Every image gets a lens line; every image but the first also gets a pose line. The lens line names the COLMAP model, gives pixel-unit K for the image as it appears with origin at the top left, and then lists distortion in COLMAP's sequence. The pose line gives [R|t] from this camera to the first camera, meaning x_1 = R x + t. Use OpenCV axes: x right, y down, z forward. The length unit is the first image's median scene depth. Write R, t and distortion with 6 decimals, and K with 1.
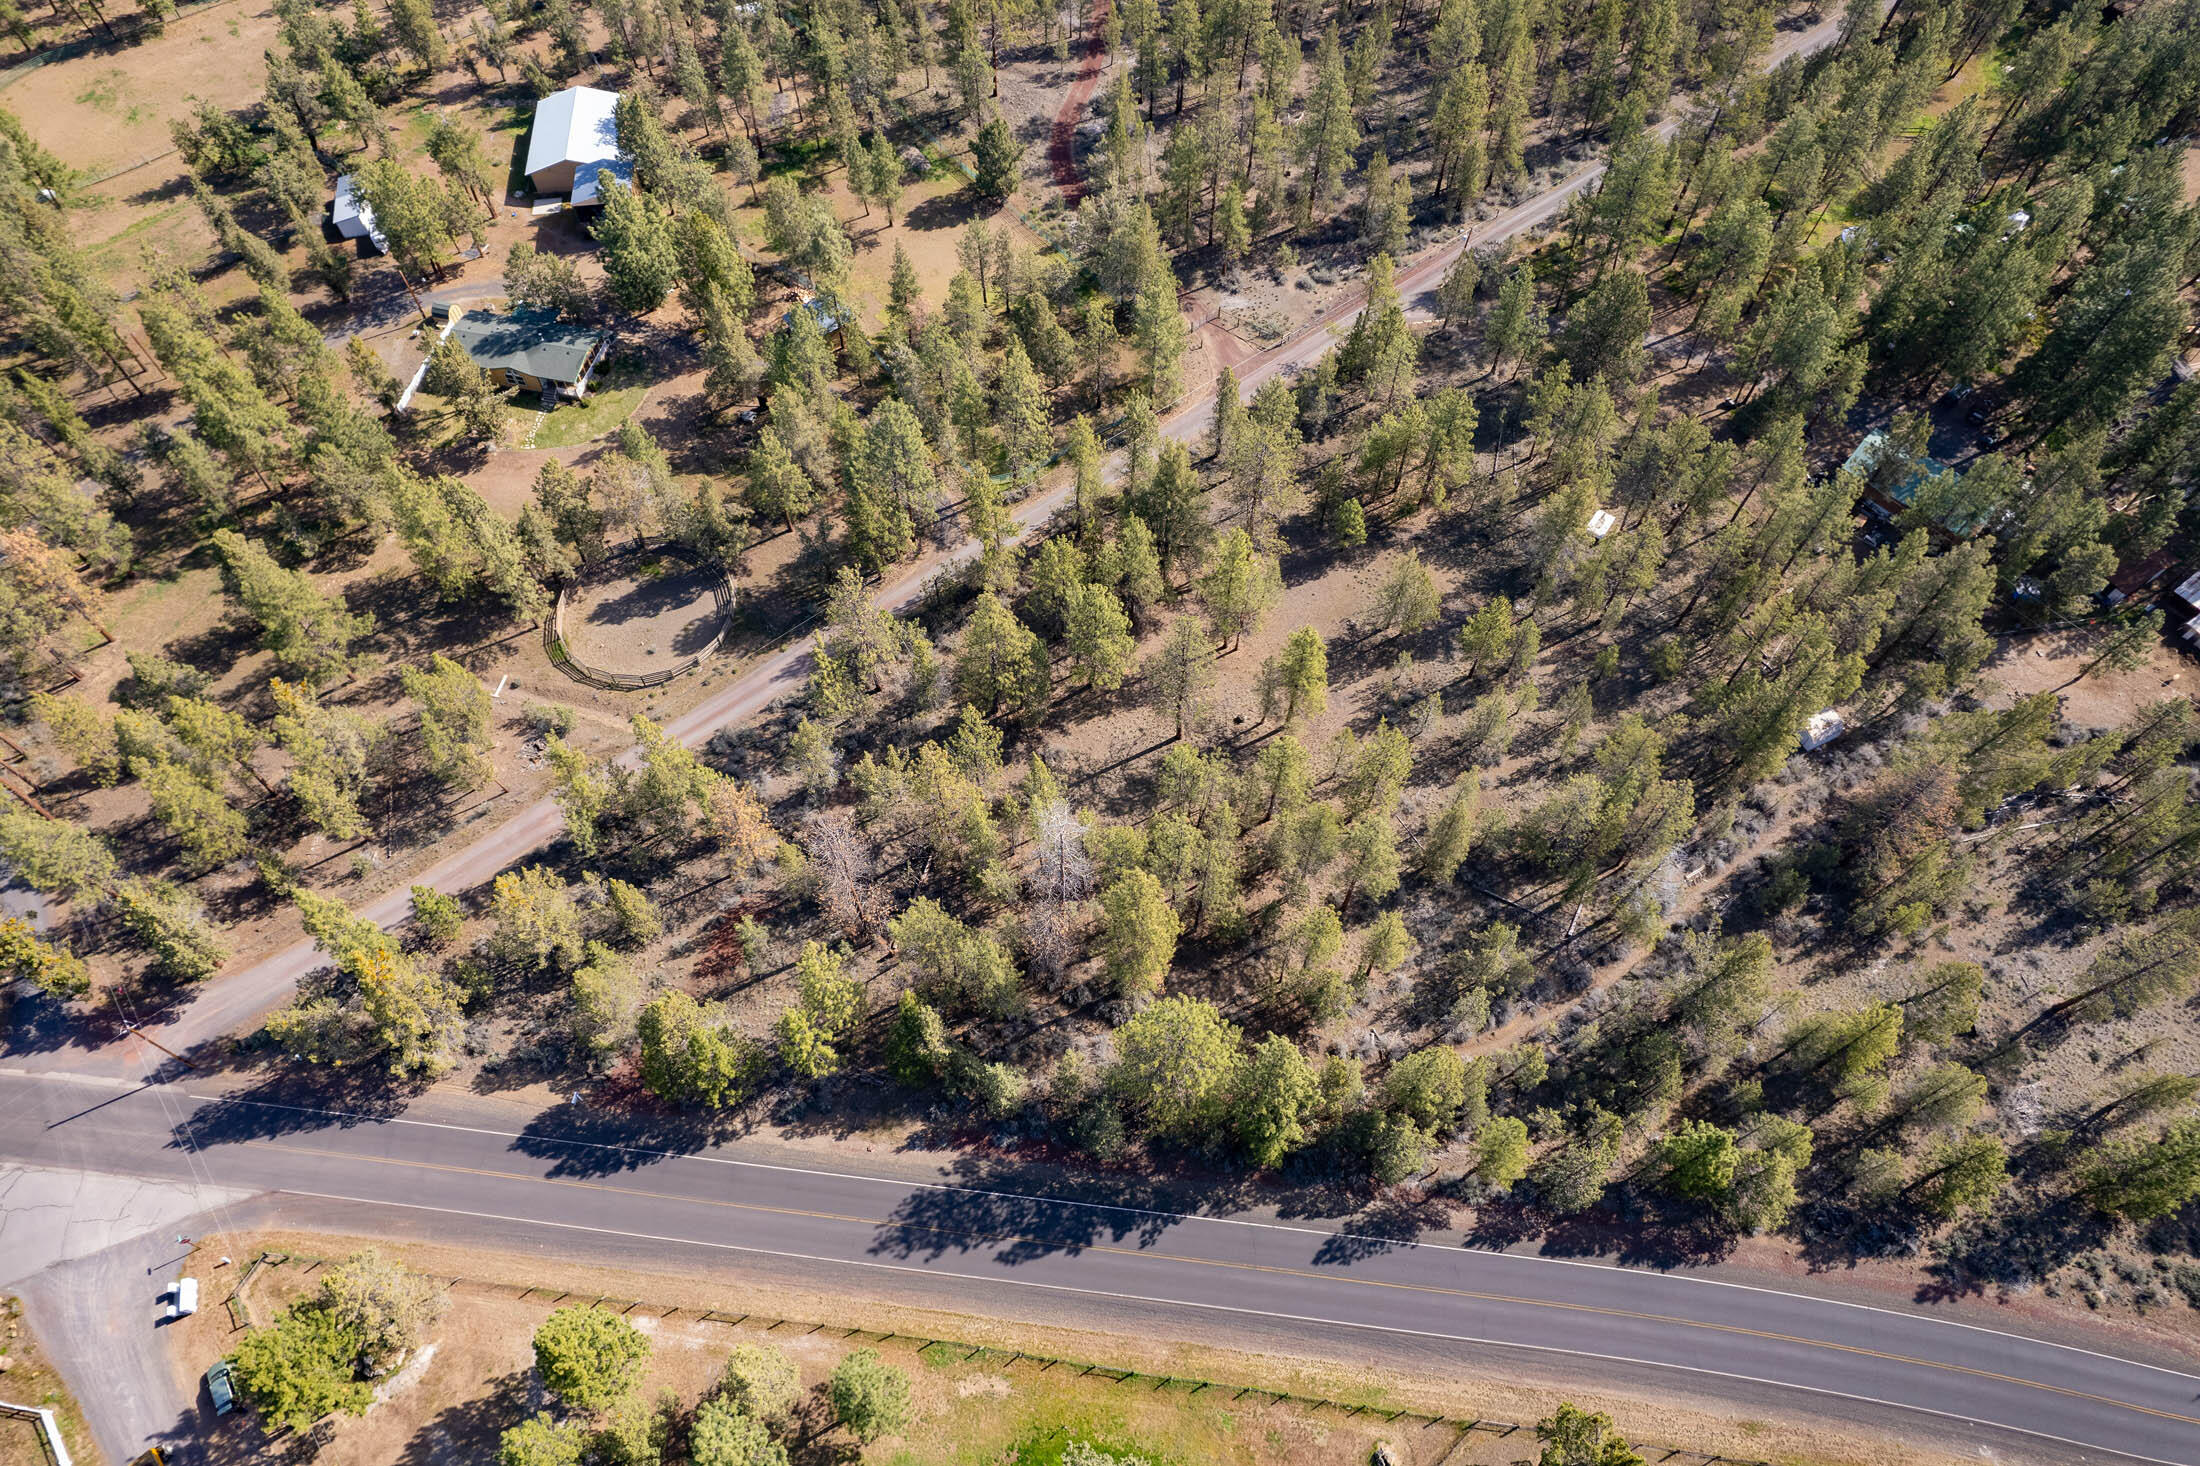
lens RADIAL K [[1415.8, 0, 1088.4], [0, 1415.8, 741.5], [0, 0, 1]] dist [-0.075794, 0.066064]
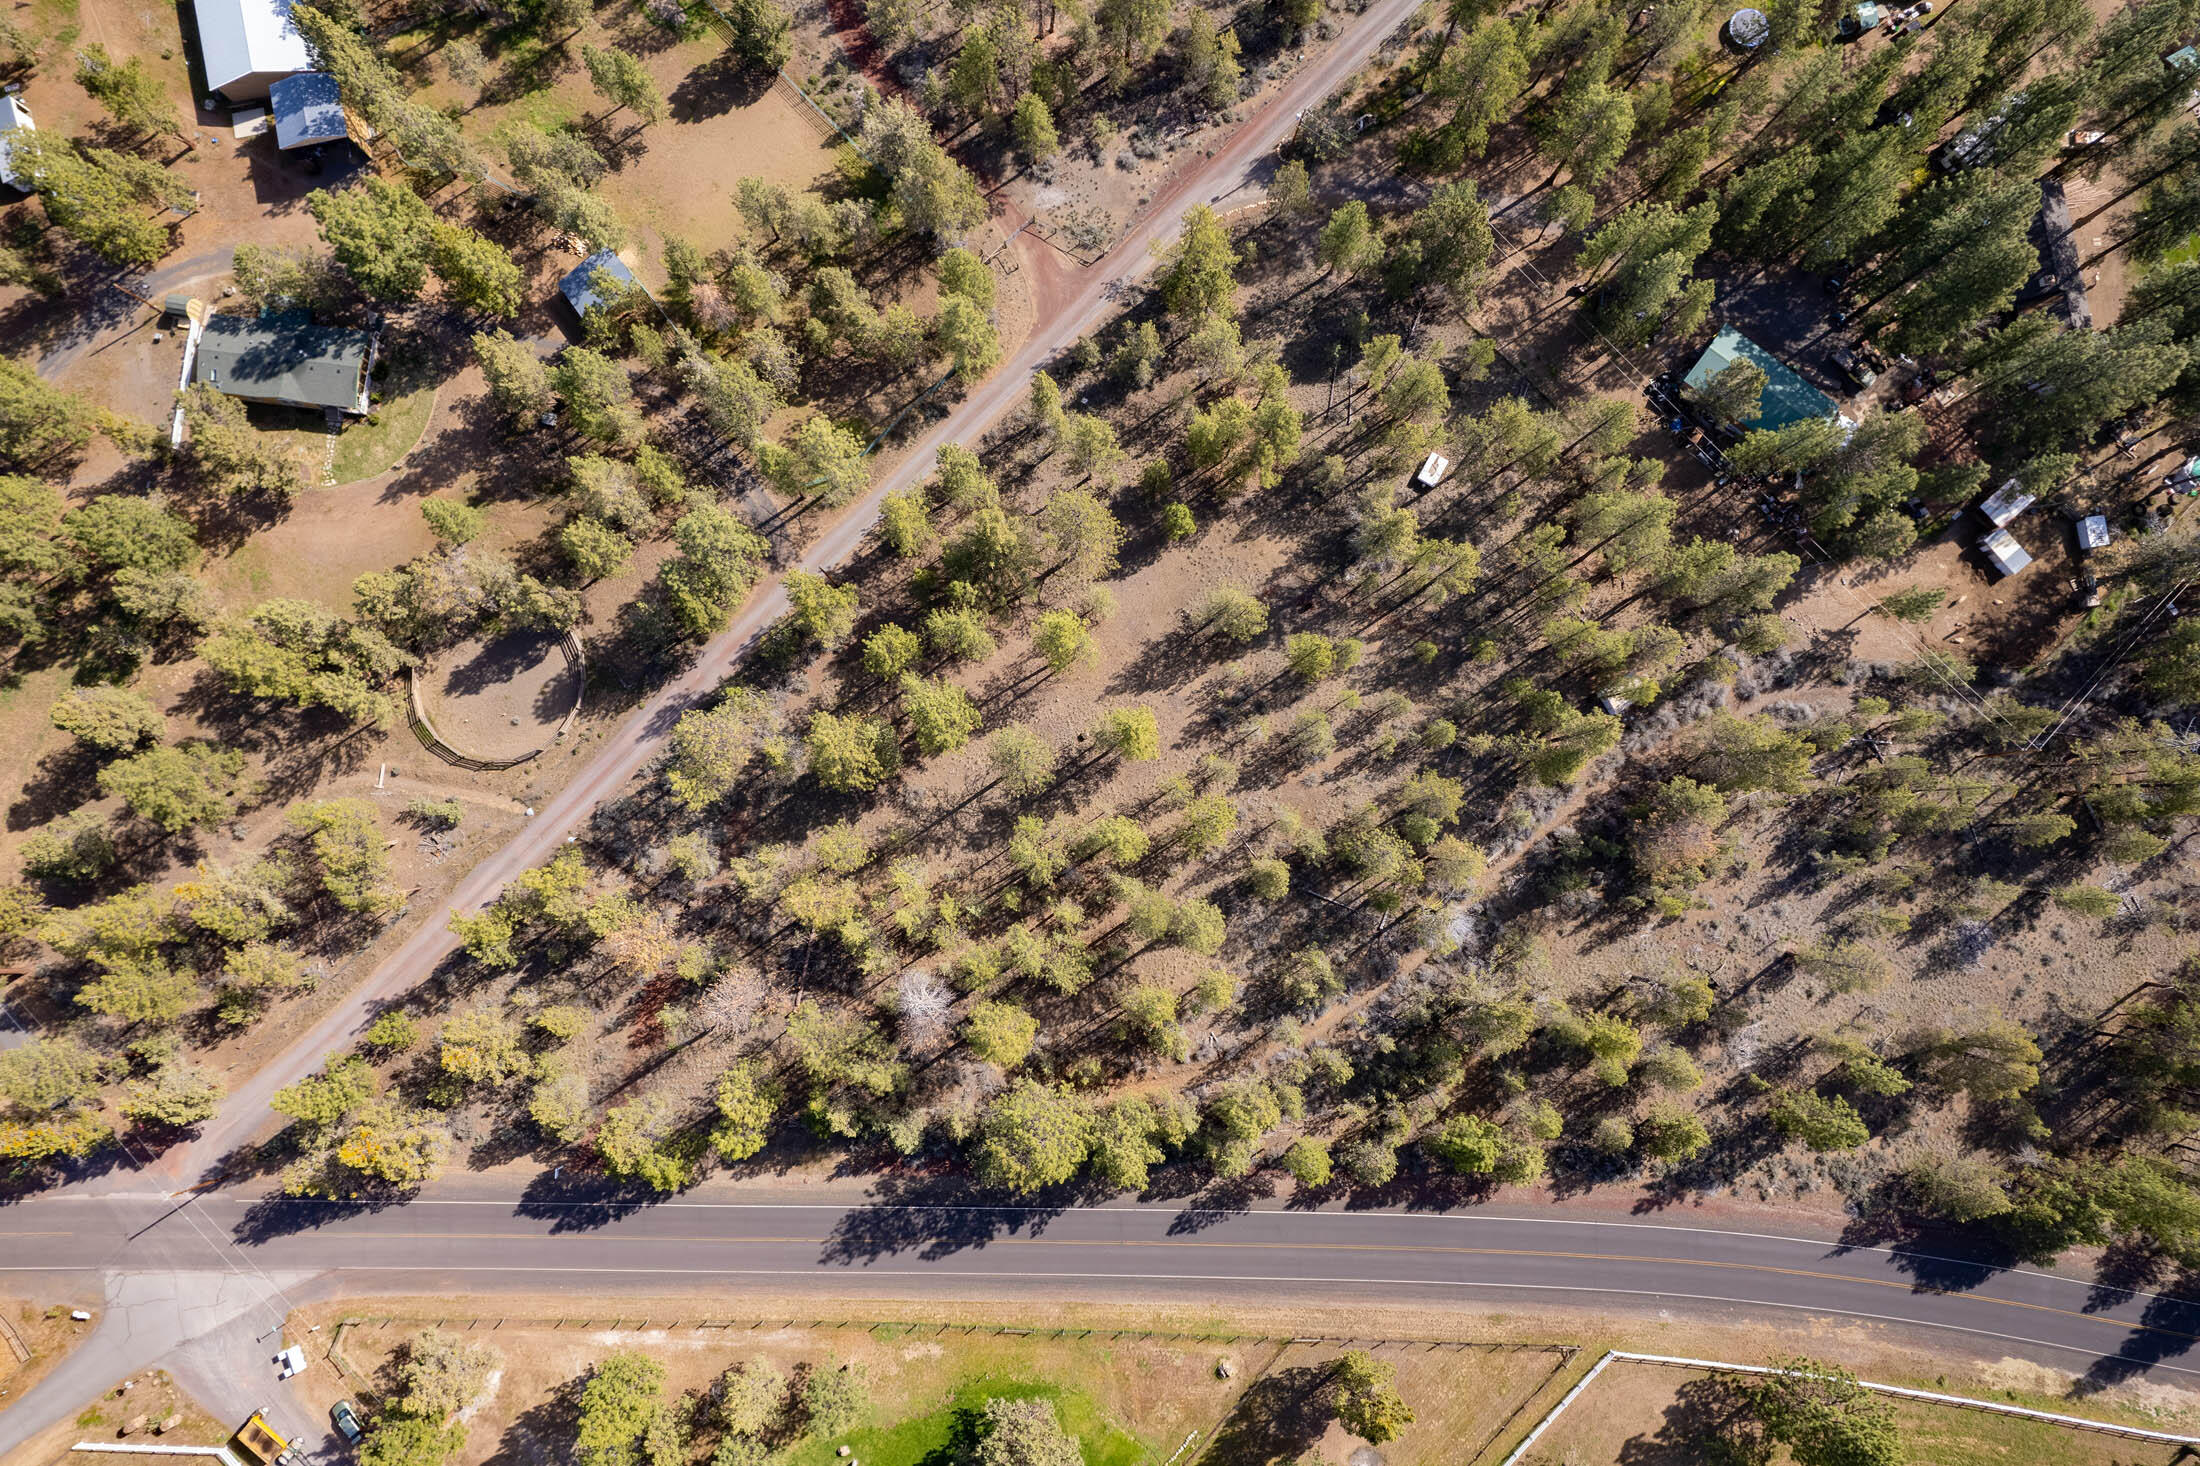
lens RADIAL K [[1416.8, 0, 1105.9], [0, 1416.8, 748.2], [0, 0, 1]] dist [-0.071642, 0.060484]
pose [[0.994019, -0.108049, 0.015878, 0.110920], [0.090259, 0.894656, 0.437544, -0.493571], [-0.061482, -0.433494, 0.899057, 0.037942]]
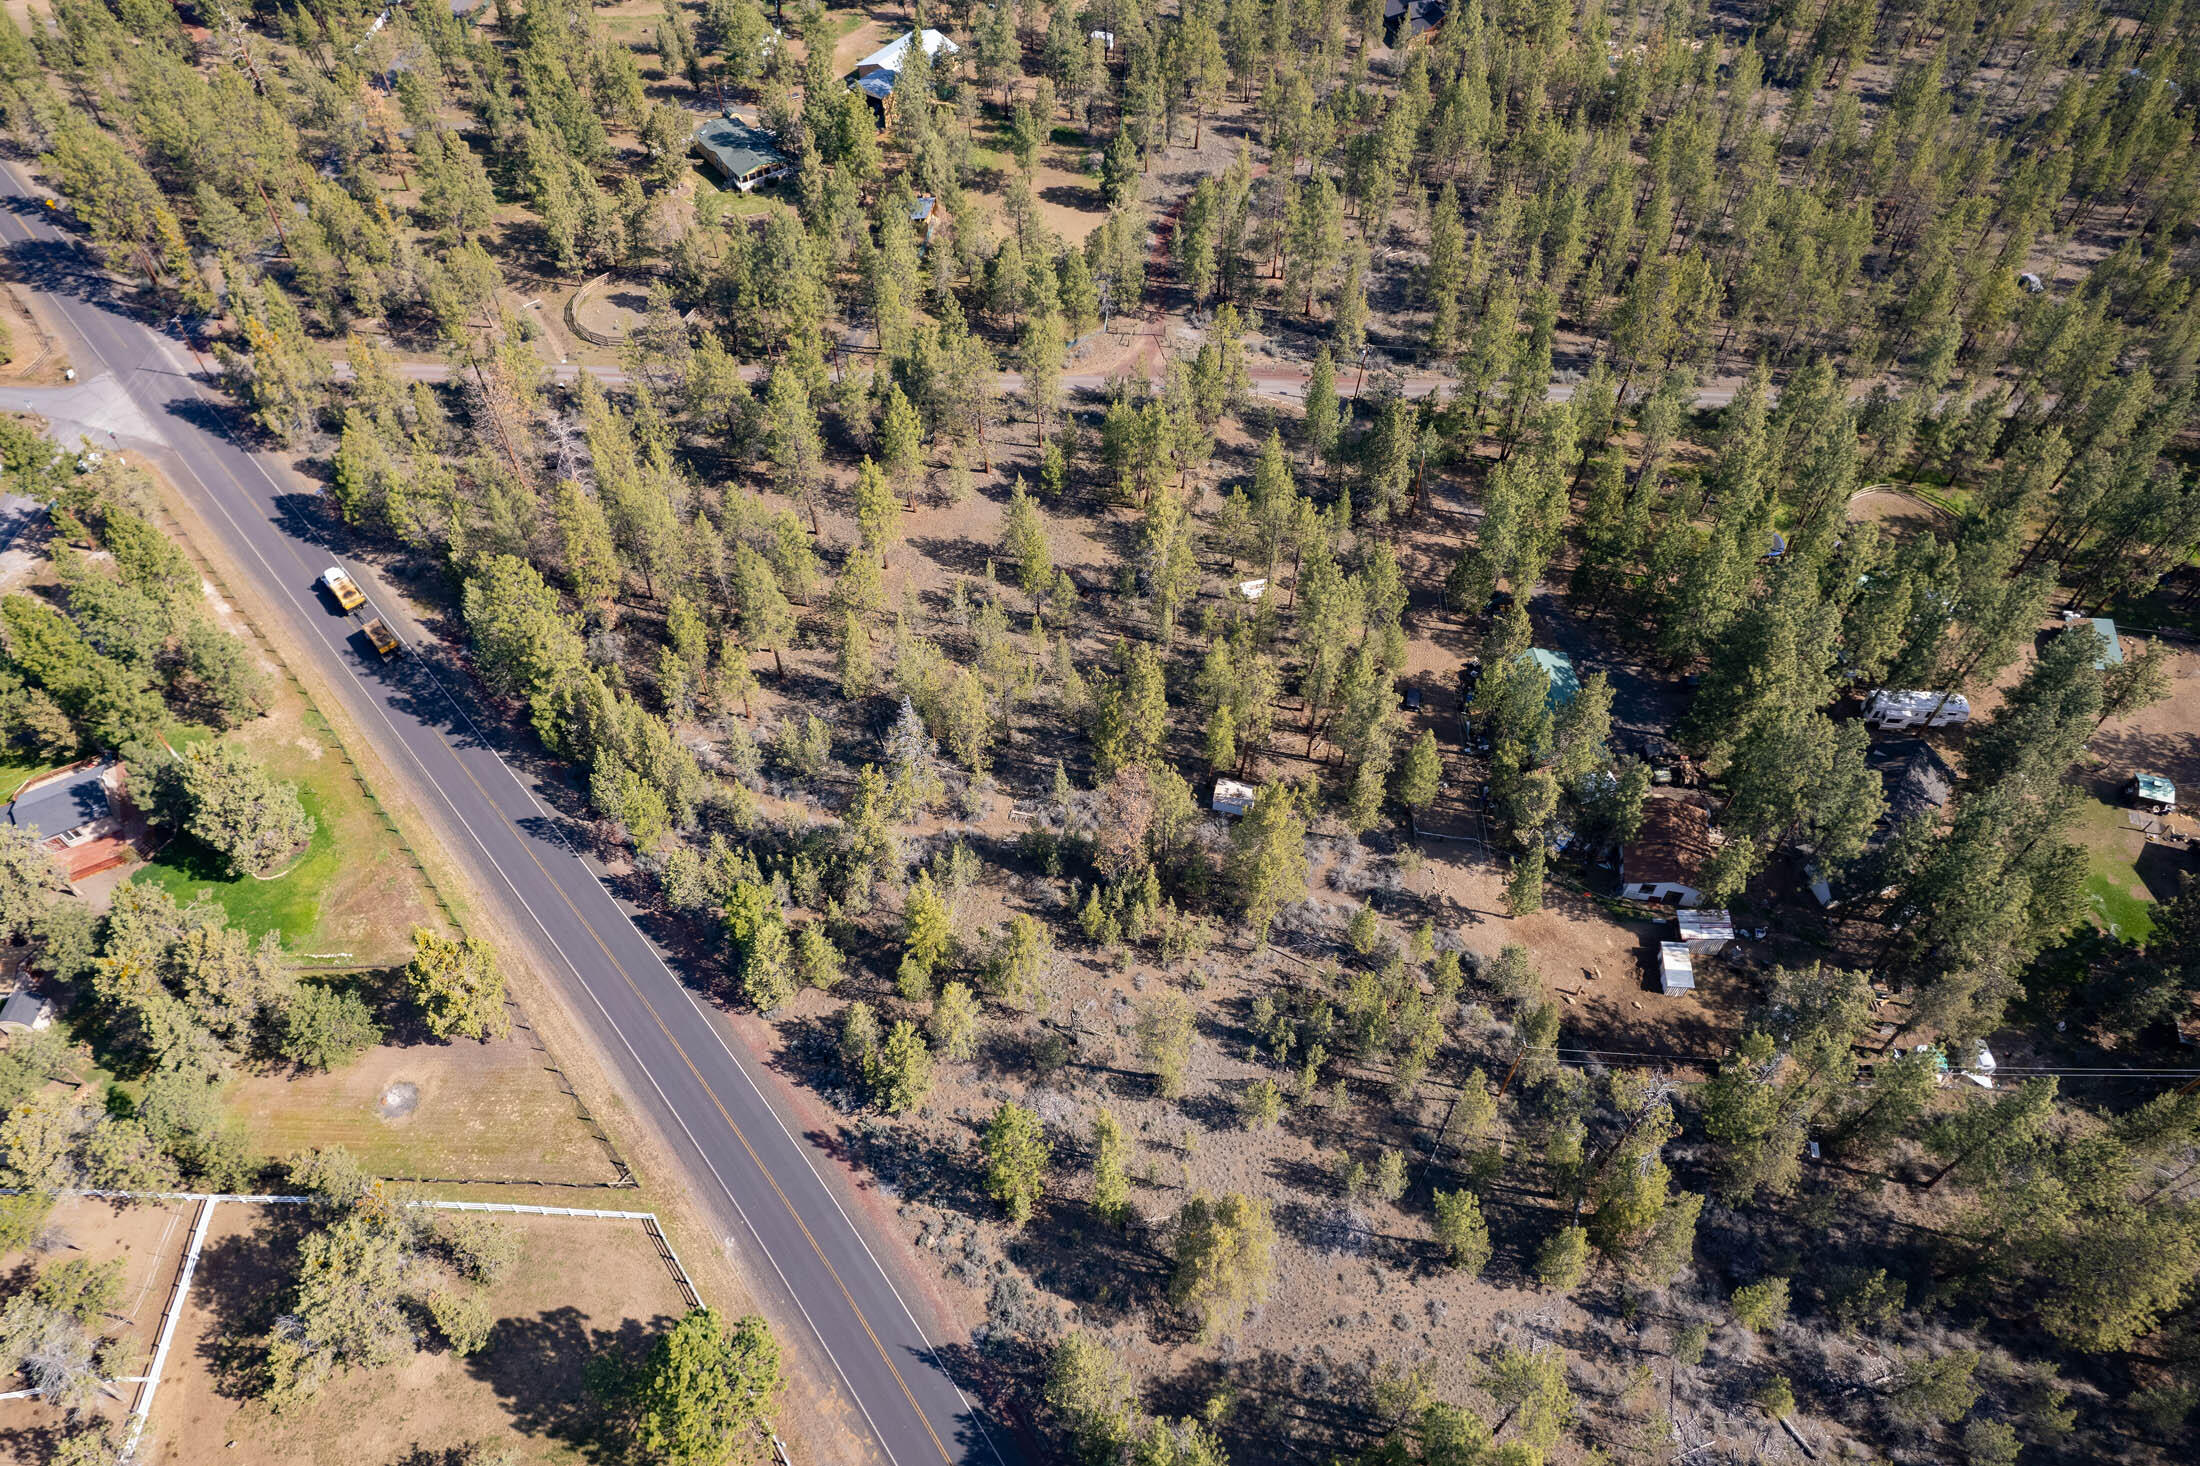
lens RADIAL K [[1416.8, 0, 1087.0], [0, 1416.8, 734.1], [0, 0, 1]] dist [-0.071642, 0.060484]
pose [[0.757593, 0.505606, -0.412815, 0.875503], [-0.558225, 0.829648, -0.008316, 0.022016], [0.338286, 0.236744, 0.910777, -0.008575]]
